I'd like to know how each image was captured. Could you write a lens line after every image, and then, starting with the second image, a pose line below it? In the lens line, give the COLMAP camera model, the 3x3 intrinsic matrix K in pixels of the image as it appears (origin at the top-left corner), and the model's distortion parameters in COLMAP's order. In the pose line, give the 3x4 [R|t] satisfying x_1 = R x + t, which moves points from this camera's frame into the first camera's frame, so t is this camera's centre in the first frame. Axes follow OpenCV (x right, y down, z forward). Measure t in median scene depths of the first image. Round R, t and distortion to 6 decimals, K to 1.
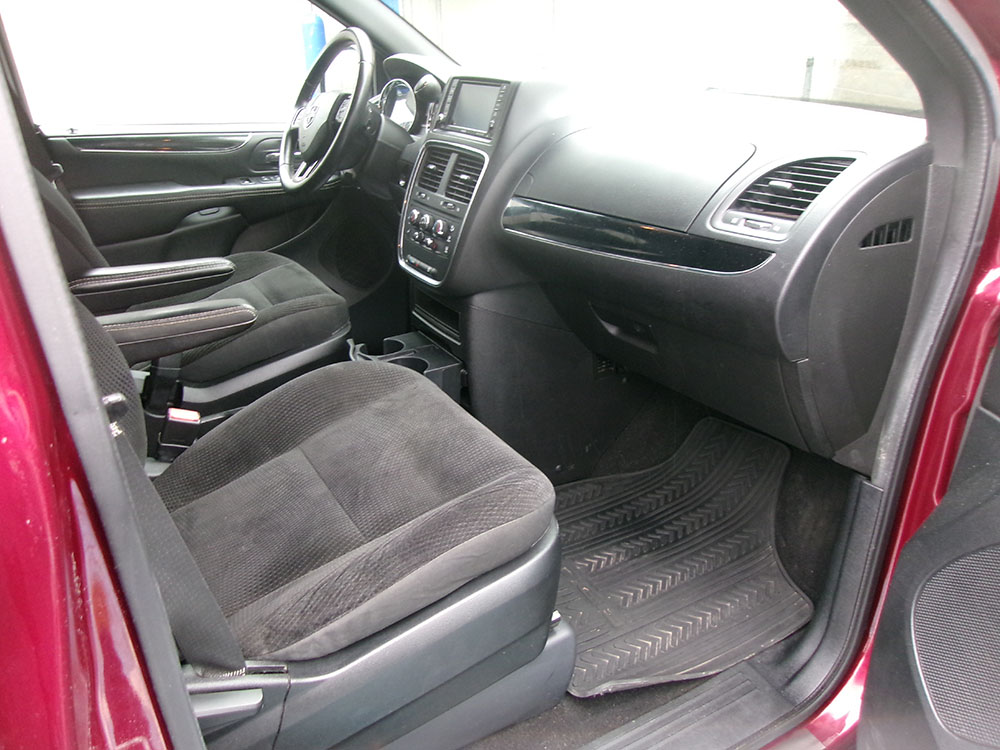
lens RADIAL K [[772.6, 0, 494.3], [0, 772.6, 371.8], [0, 0, 1]] dist [-0.025886, 0.045800]
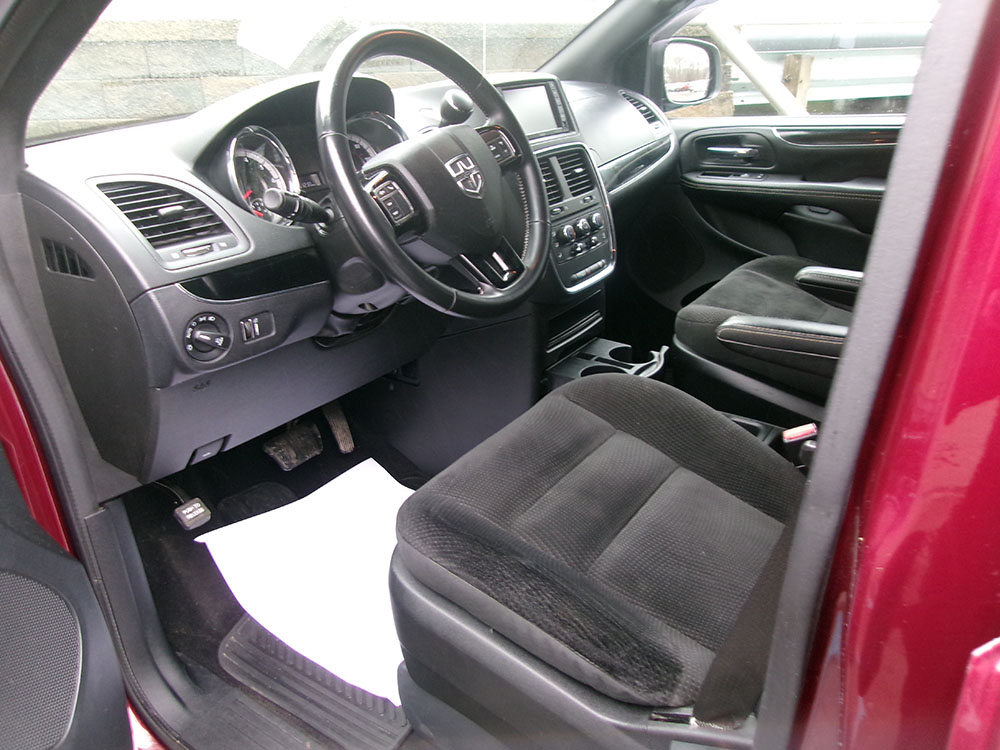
lens RADIAL K [[769.8, 0, 496.0], [0, 769.8, 372.9], [0, 0, 1]] dist [-0.019505, 0.043537]
pose [[-0.428999, -0.344964, 0.834841, -0.913730], [0.385540, 0.765874, 0.514583, -0.592643], [-0.816896, 0.542620, -0.195562, 1.371617]]
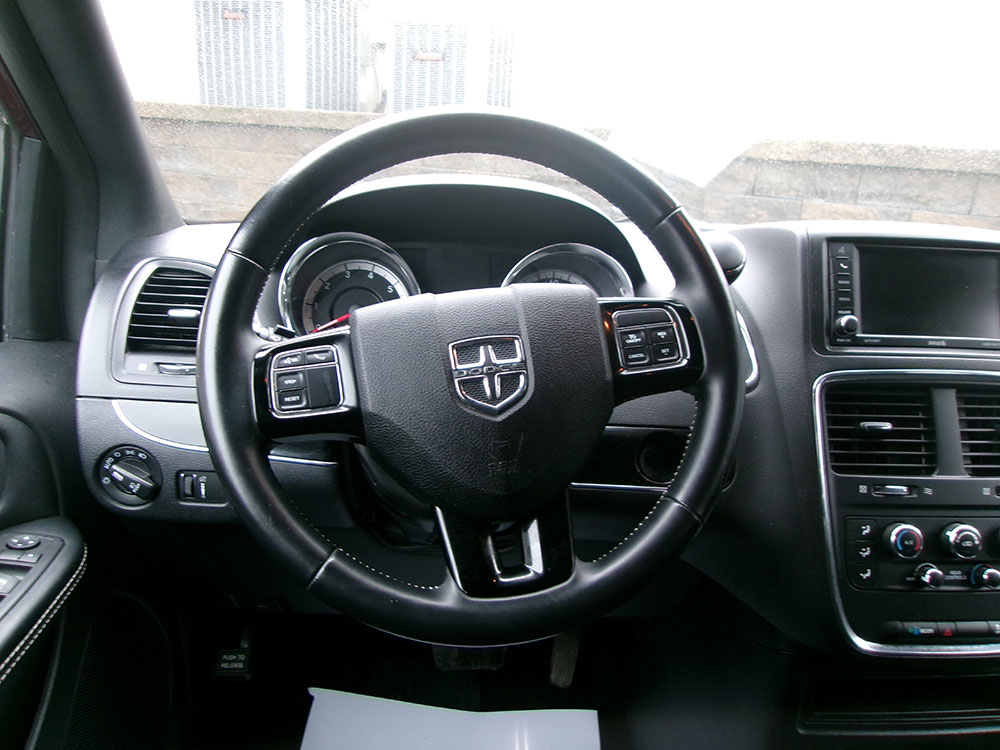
lens RADIAL K [[772.6, 0, 494.3], [0, 772.6, 371.8], [0, 0, 1]] dist [-0.025886, 0.045800]
pose [[0.418057, -0.218552, 0.881739, -0.600961], [0.308647, 0.947059, 0.088404, -0.420051], [-0.854380, 0.235188, 0.463381, 0.995095]]
